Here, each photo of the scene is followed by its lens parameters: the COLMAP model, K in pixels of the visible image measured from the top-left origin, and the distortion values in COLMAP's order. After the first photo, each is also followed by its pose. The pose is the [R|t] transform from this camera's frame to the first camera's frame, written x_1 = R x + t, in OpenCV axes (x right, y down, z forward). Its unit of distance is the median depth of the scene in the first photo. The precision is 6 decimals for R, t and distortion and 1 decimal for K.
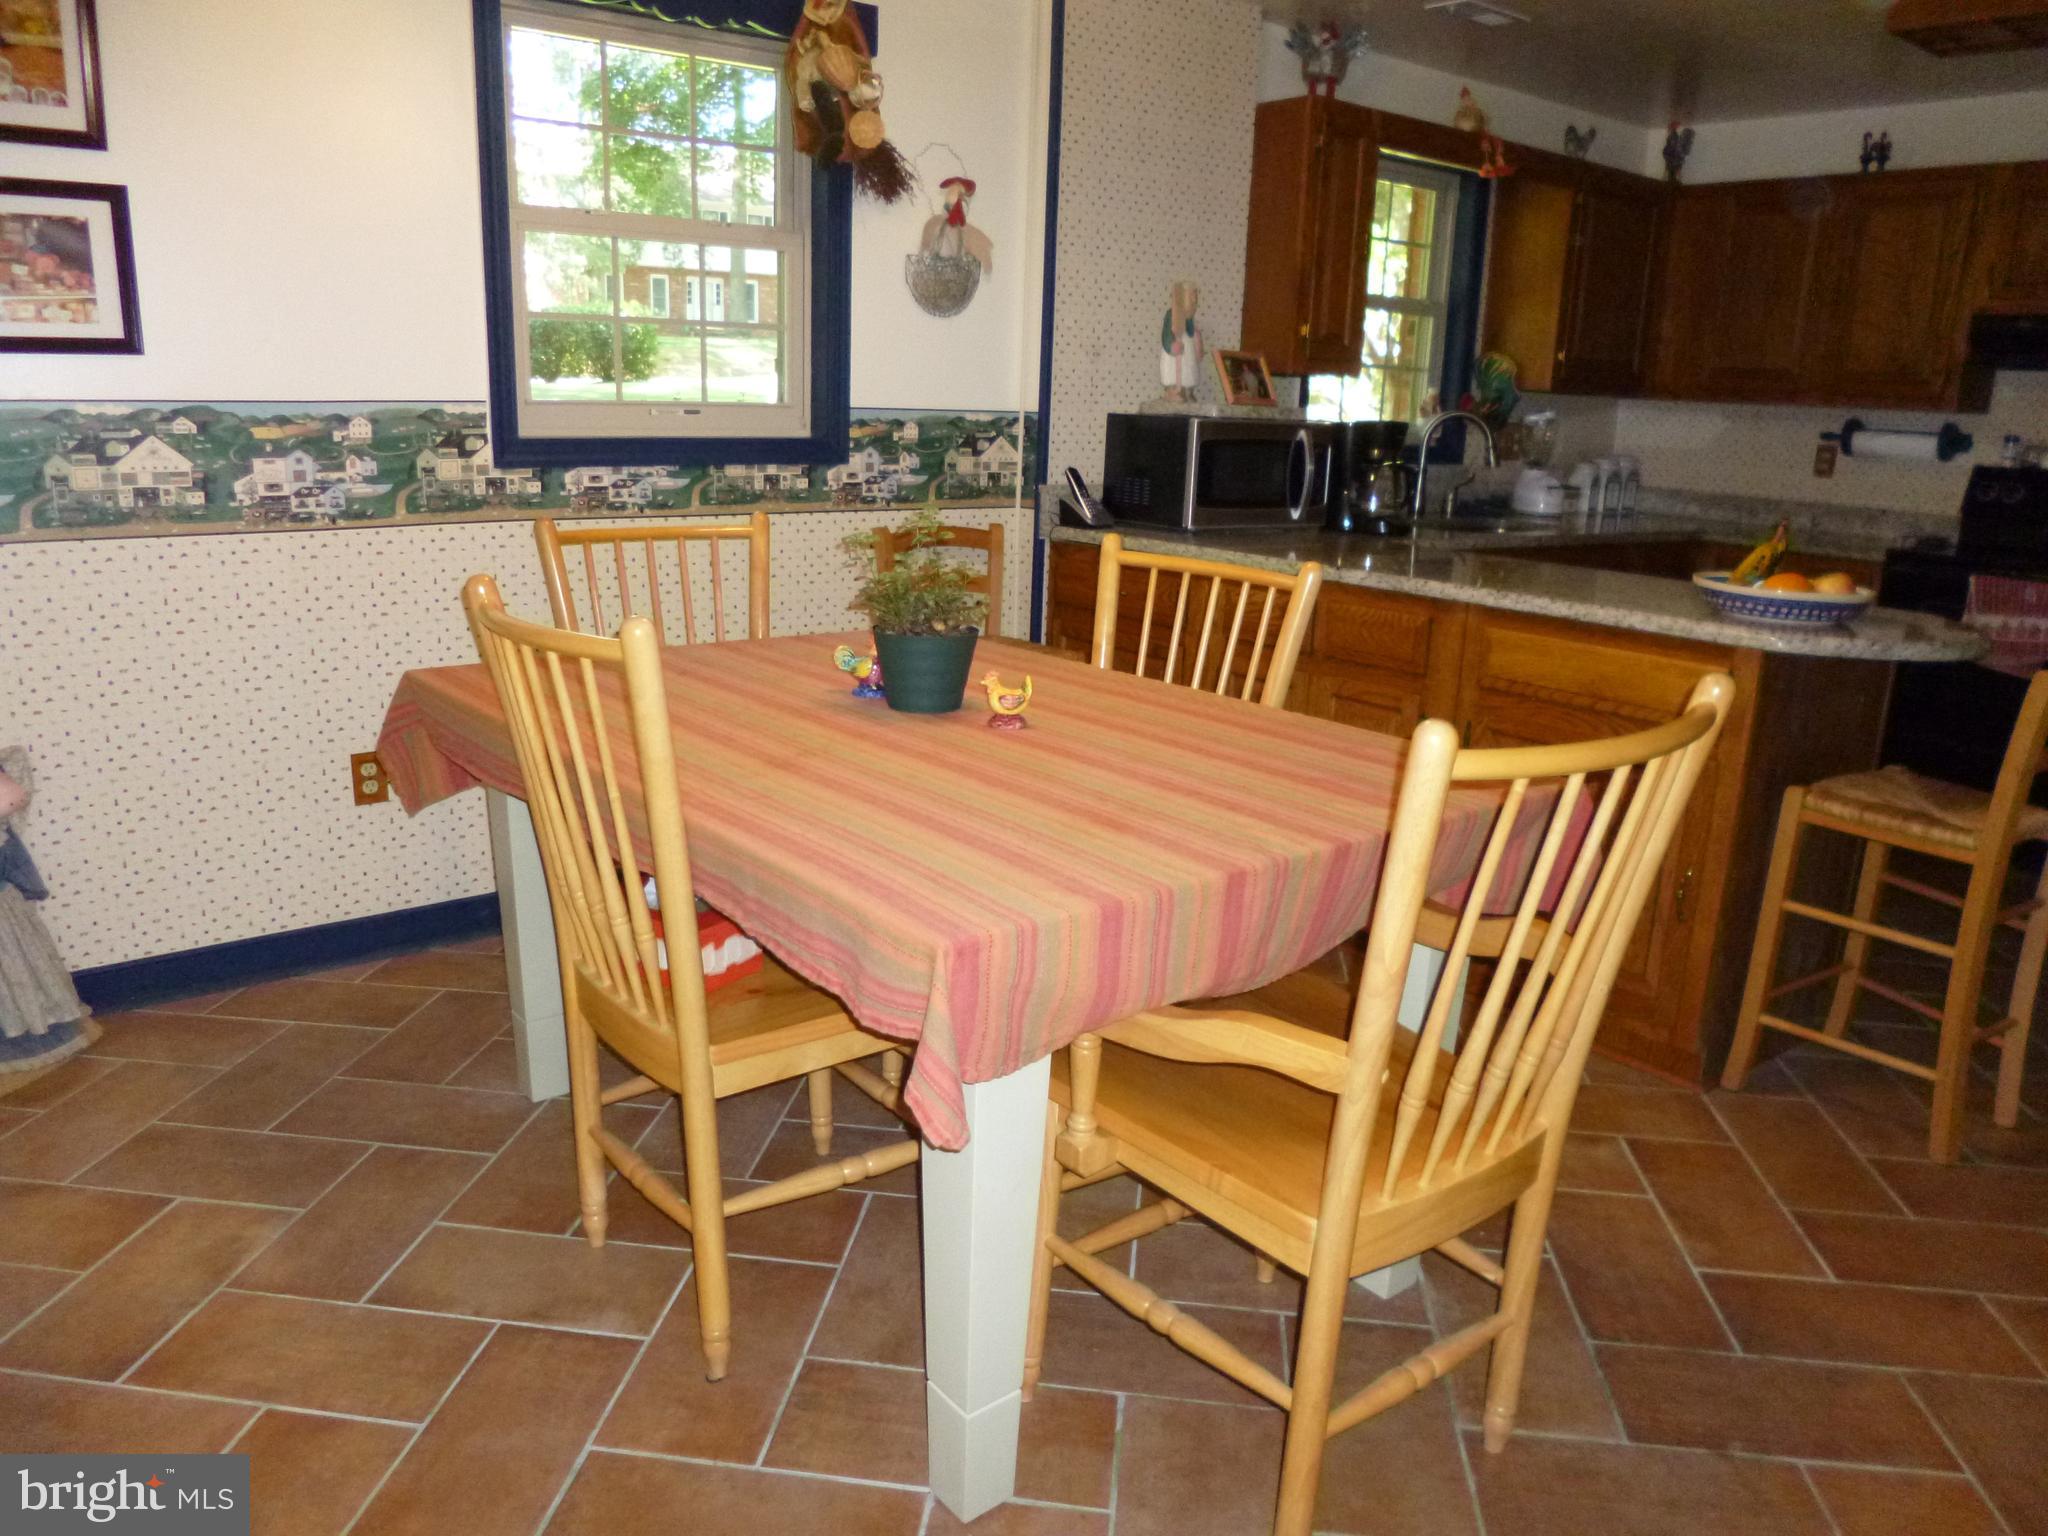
lens RADIAL K [[1474.4, 0, 1017.5], [0, 1474.4, 762.9], [0, 0, 1]] dist [-0.053708, 0.016468]
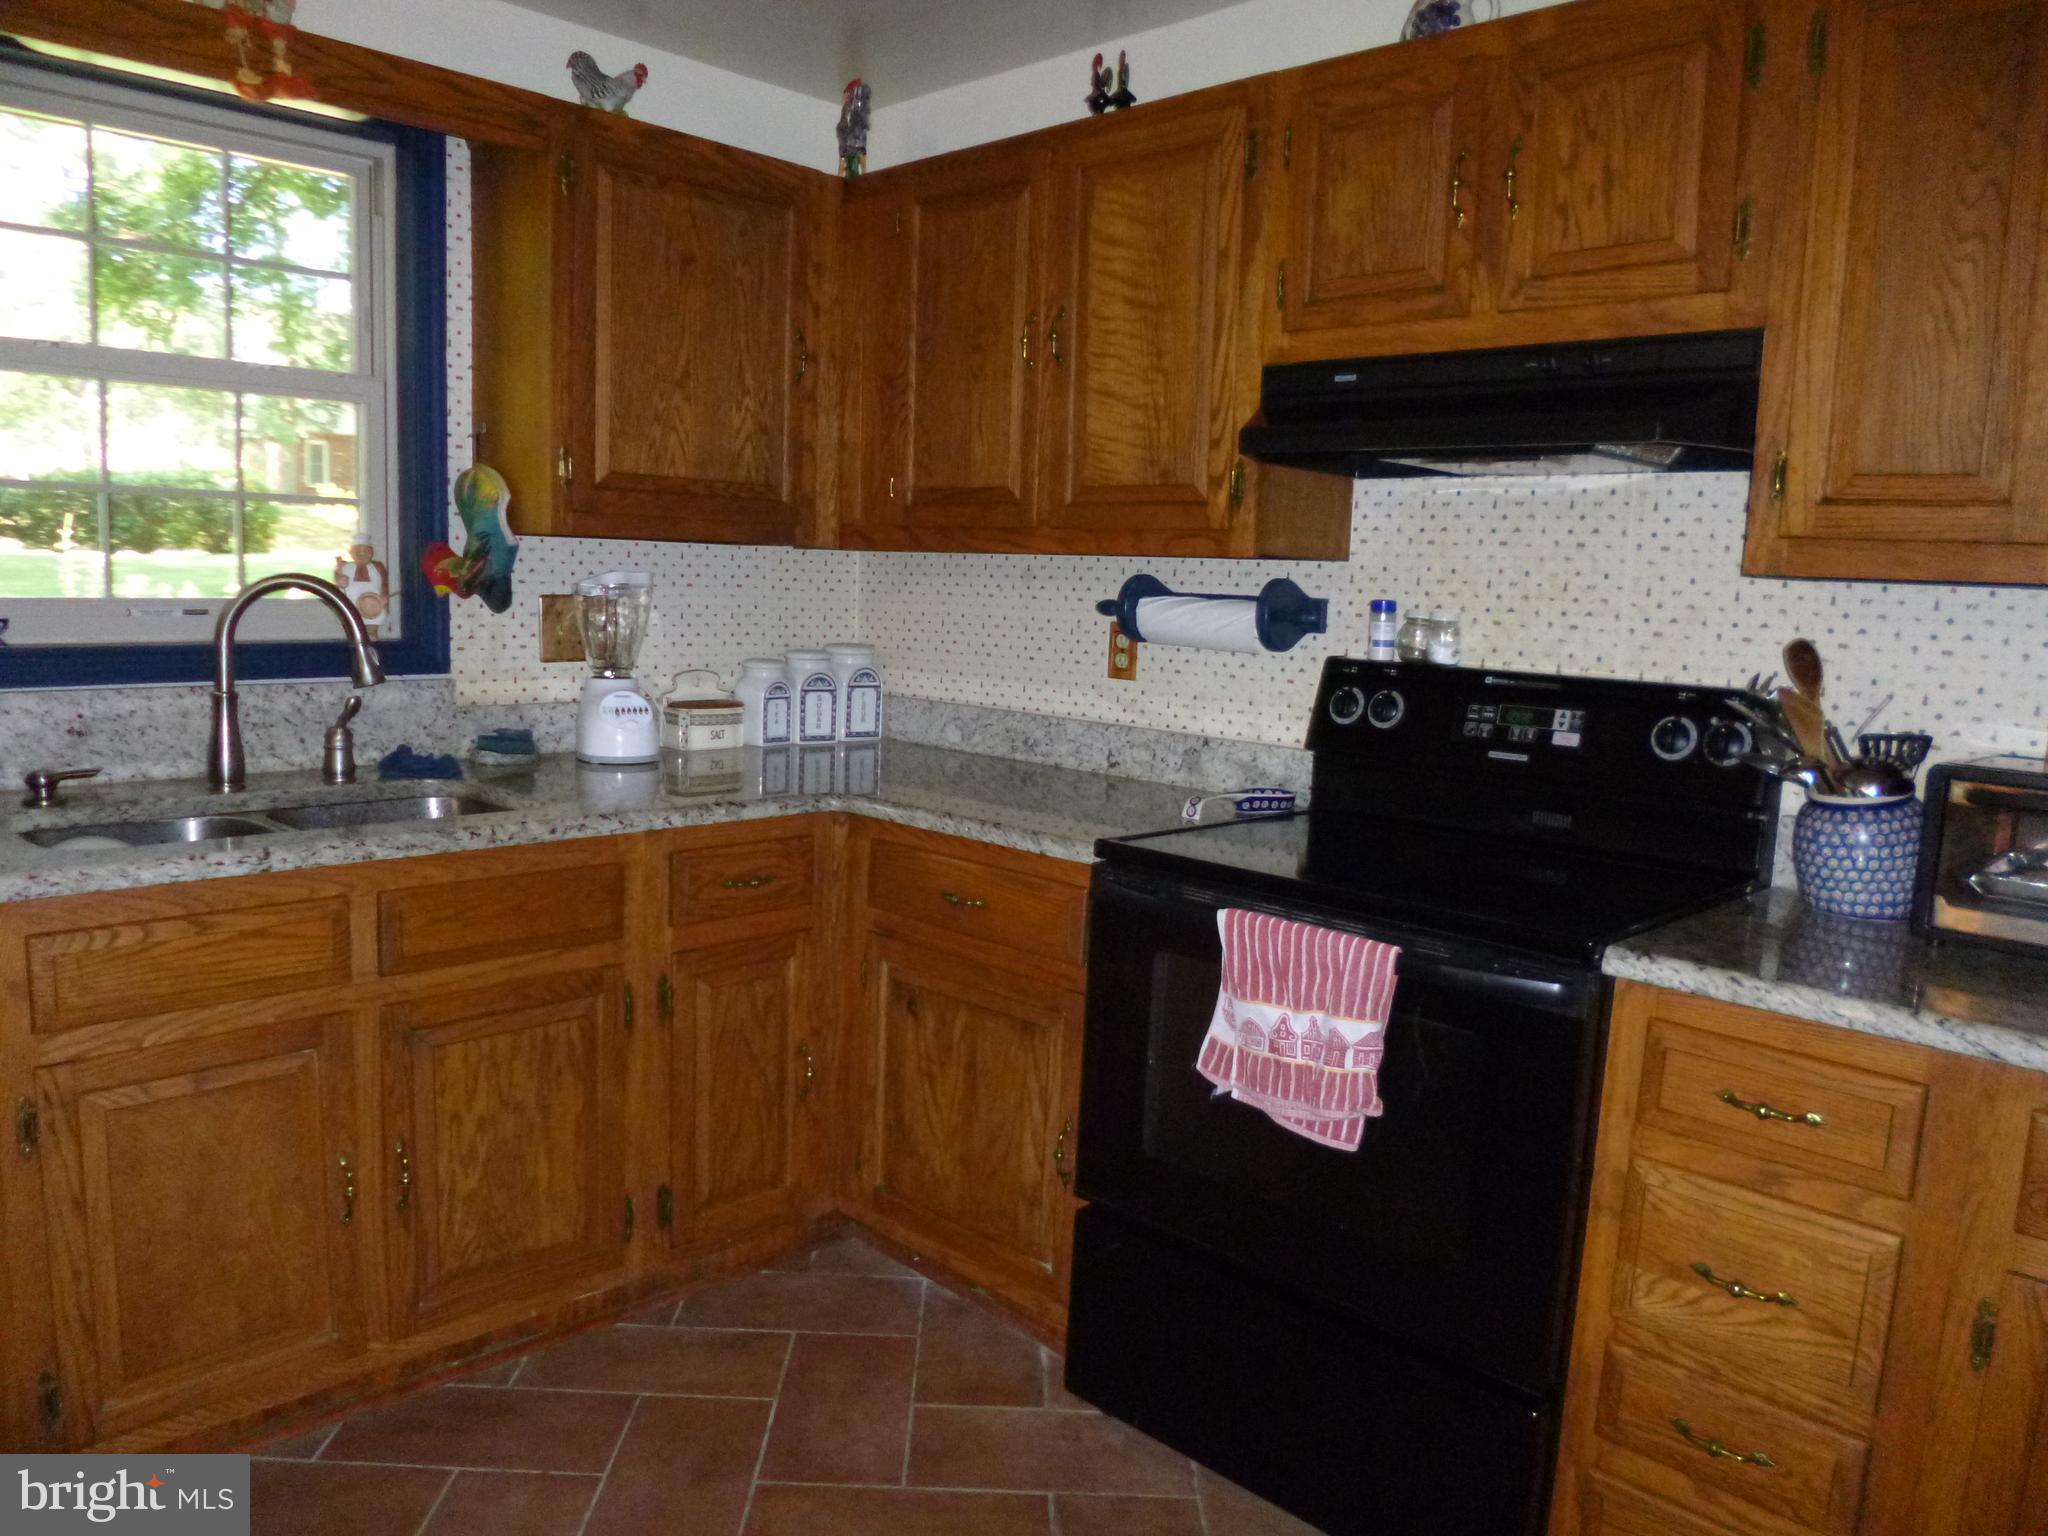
lens RADIAL K [[1474.4, 0, 1012.3], [0, 1474.4, 760.1], [0, 0, 1]] dist [-0.053708, 0.016468]
pose [[0.991333, -0.022523, 0.129431, 0.602964], [0.037428, 0.992786, -0.113911, -0.141645], [-0.125931, 0.117768, 0.985024, 0.618517]]
